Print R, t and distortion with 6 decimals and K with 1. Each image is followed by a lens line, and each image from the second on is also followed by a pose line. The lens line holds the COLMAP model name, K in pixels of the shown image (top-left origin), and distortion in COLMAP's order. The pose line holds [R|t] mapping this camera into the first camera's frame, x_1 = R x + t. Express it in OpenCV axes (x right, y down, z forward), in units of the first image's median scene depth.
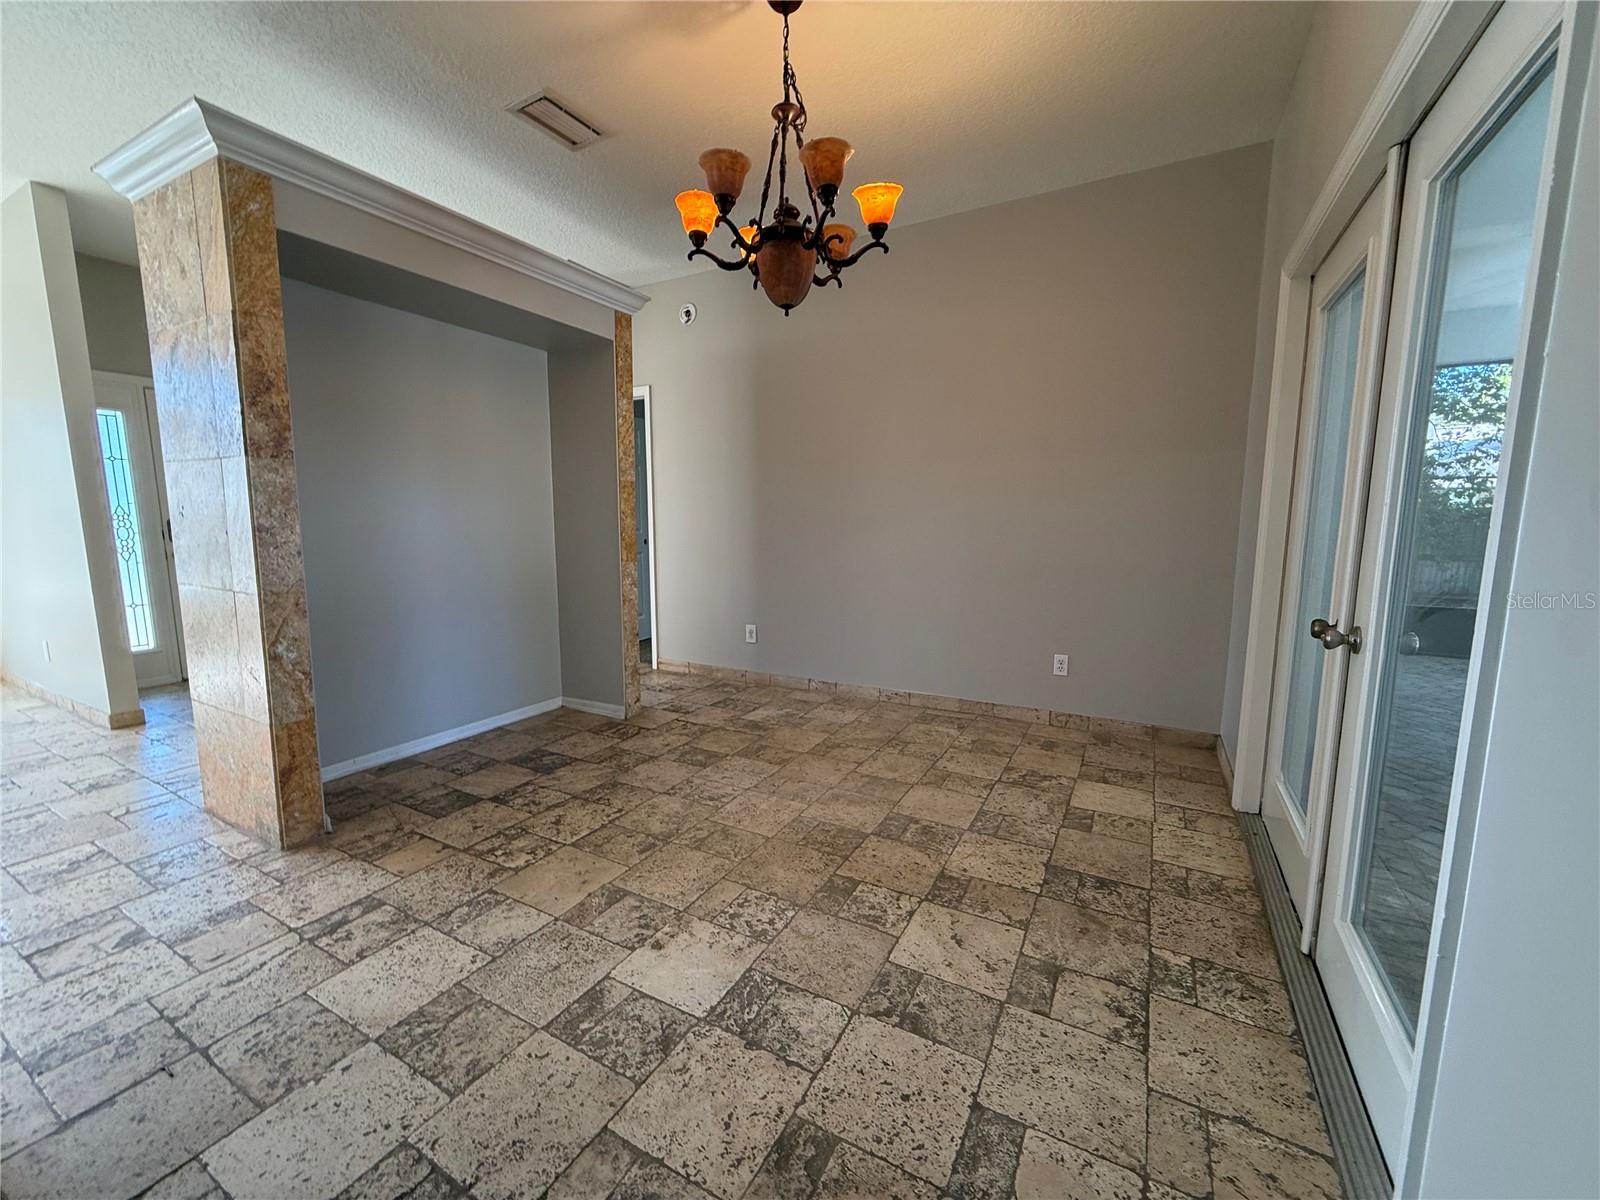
lens RADIAL K [[636.7, 0, 803.4], [0, 636.7, 597.6], [0, 0, 1]] dist [-0.000550, 0.000591]
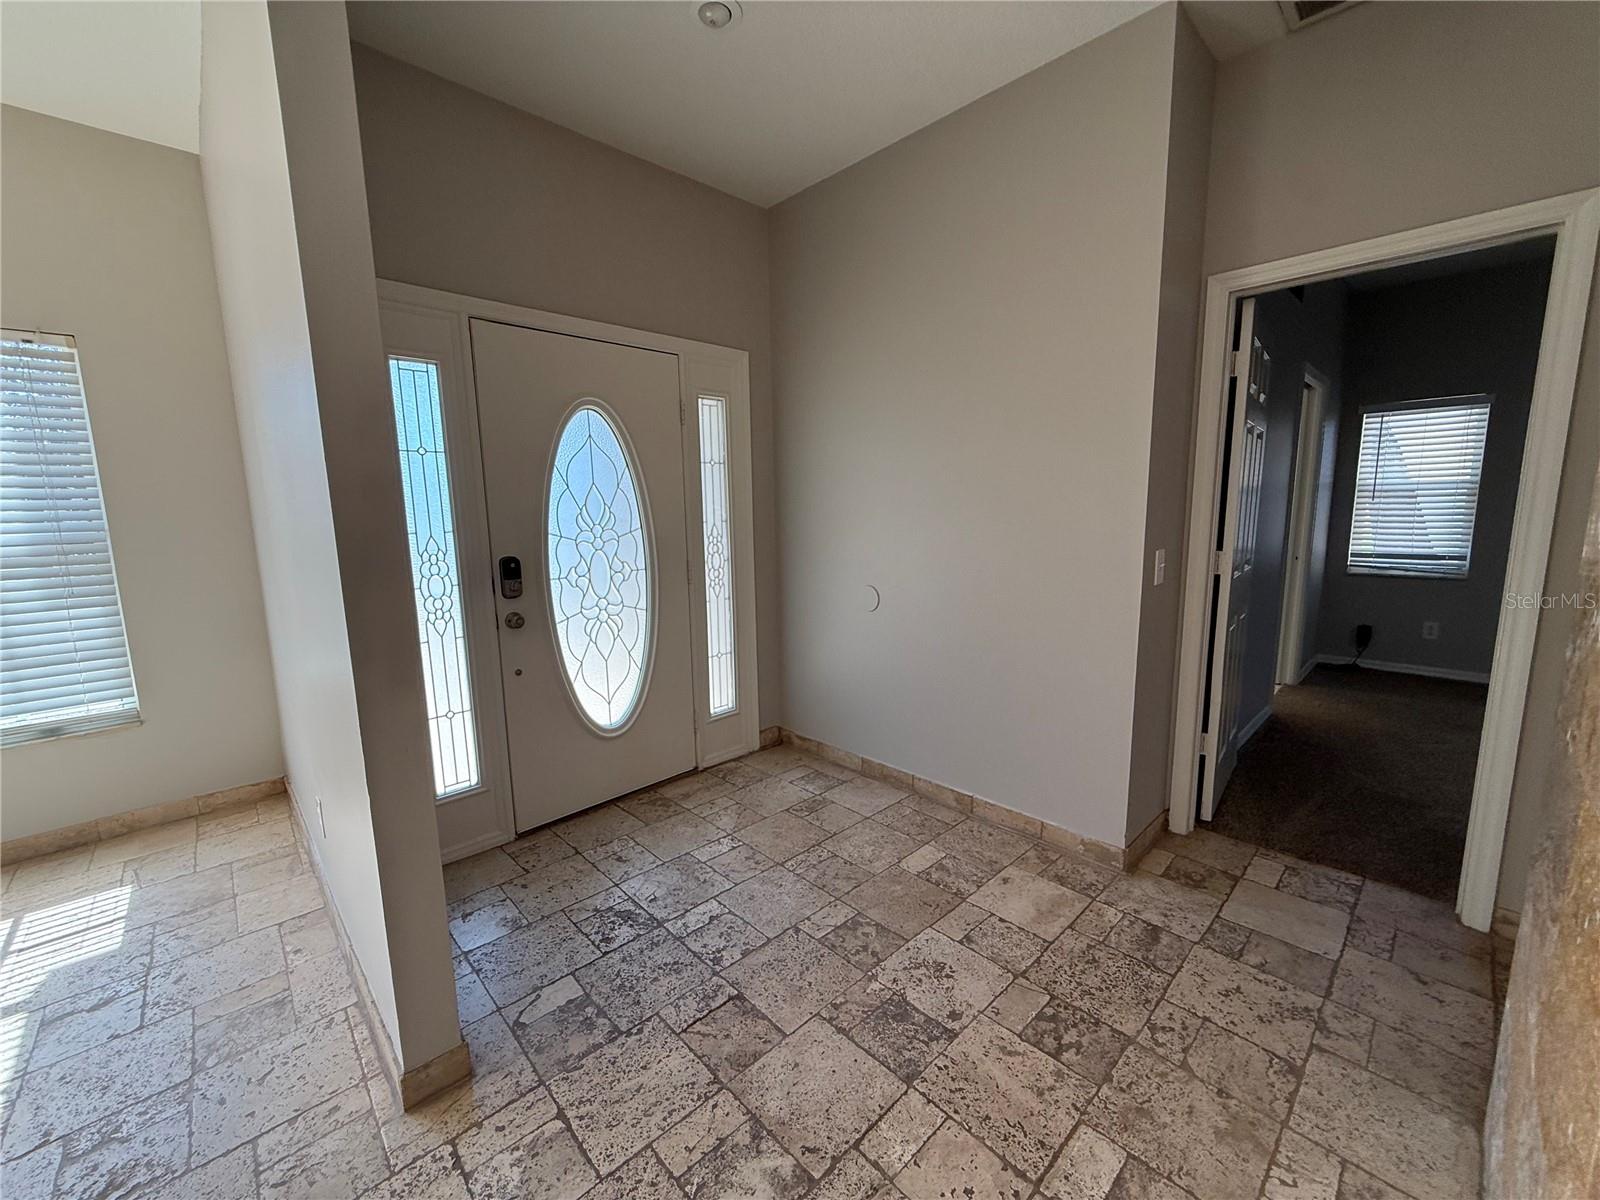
lens RADIAL K [[636.7, 0, 799.0], [0, 636.7, 604.7], [0, 0, 1]] dist [-0.000550, 0.000591]
pose [[0.953571, 0.022717, -0.300311, -0.608494], [-0.018725, 0.999694, 0.016165, -0.103064], [0.300587, -0.009791, 0.953704, 0.573672]]
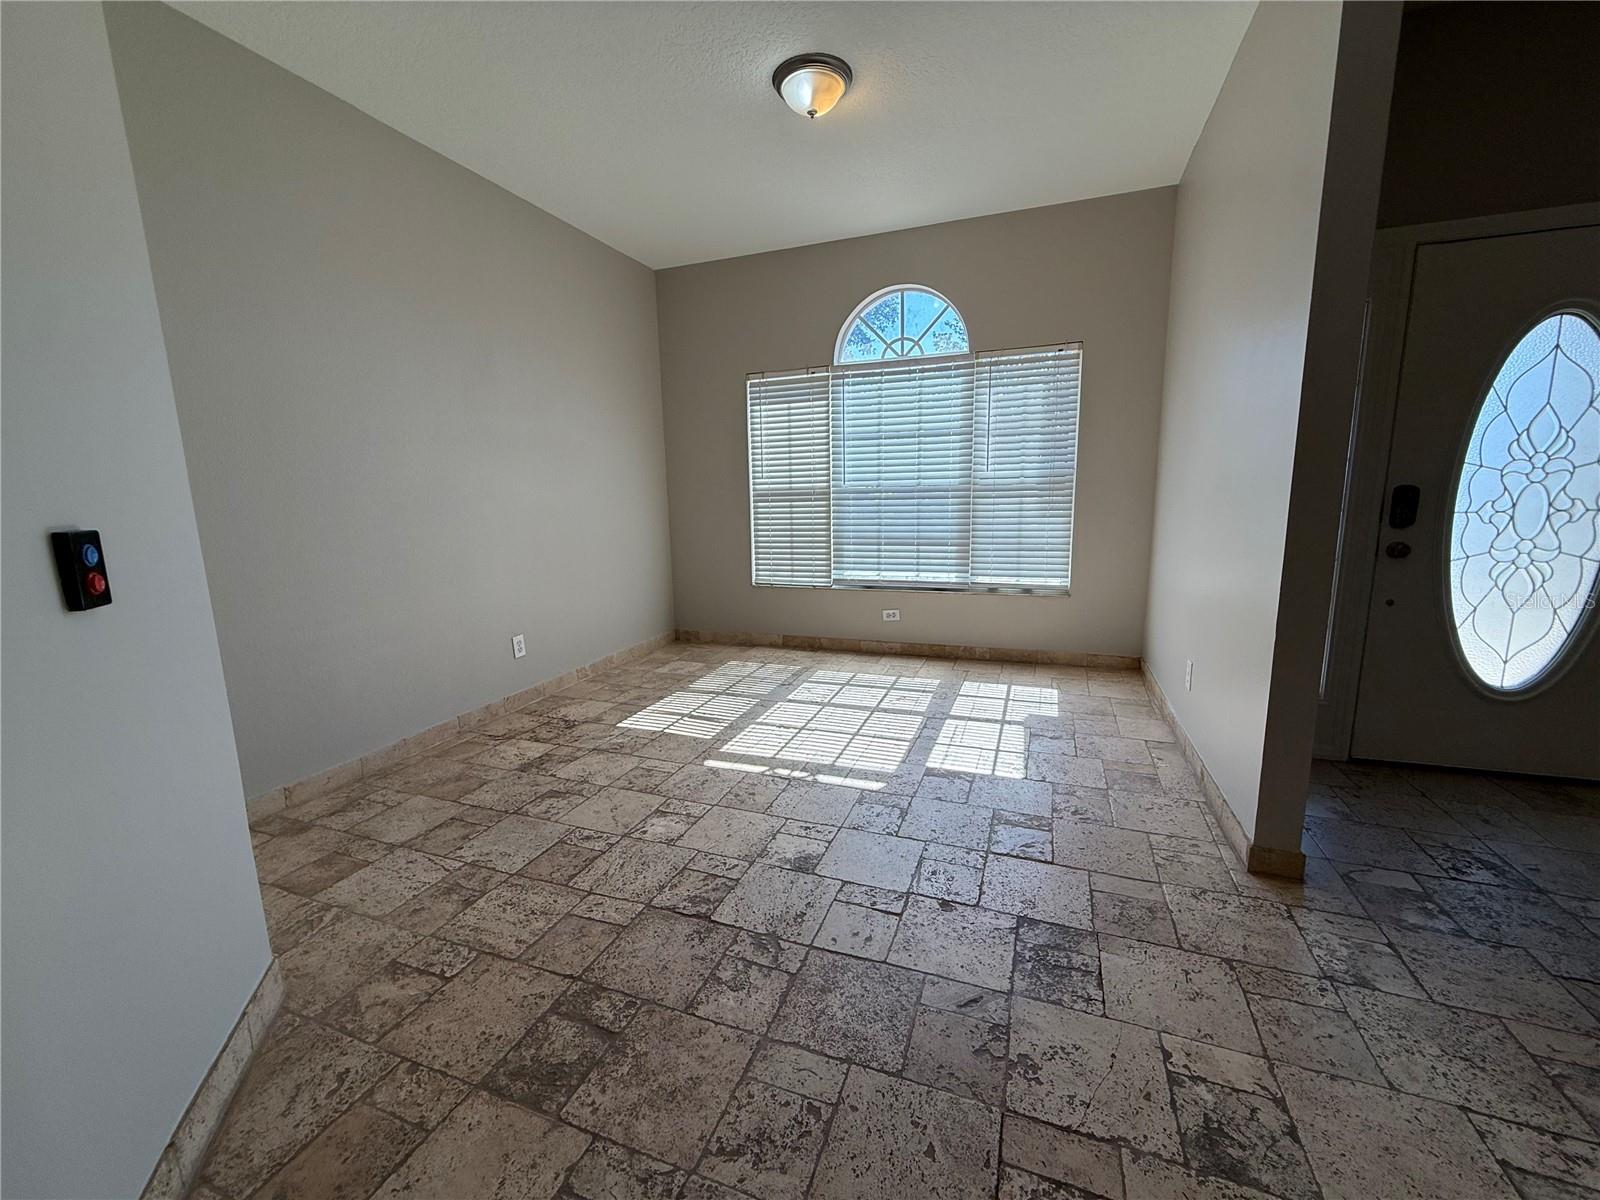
lens RADIAL K [[636.7, 0, 798.9], [0, 636.7, 599.6], [0, 0, 1]] dist [-0.000550, 0.000591]
pose [[0.141777, 0.161022, -0.976715, -0.531122], [-0.118667, 0.982331, 0.144723, -0.047746], [0.982760, 0.095386, 0.158380, 0.420636]]
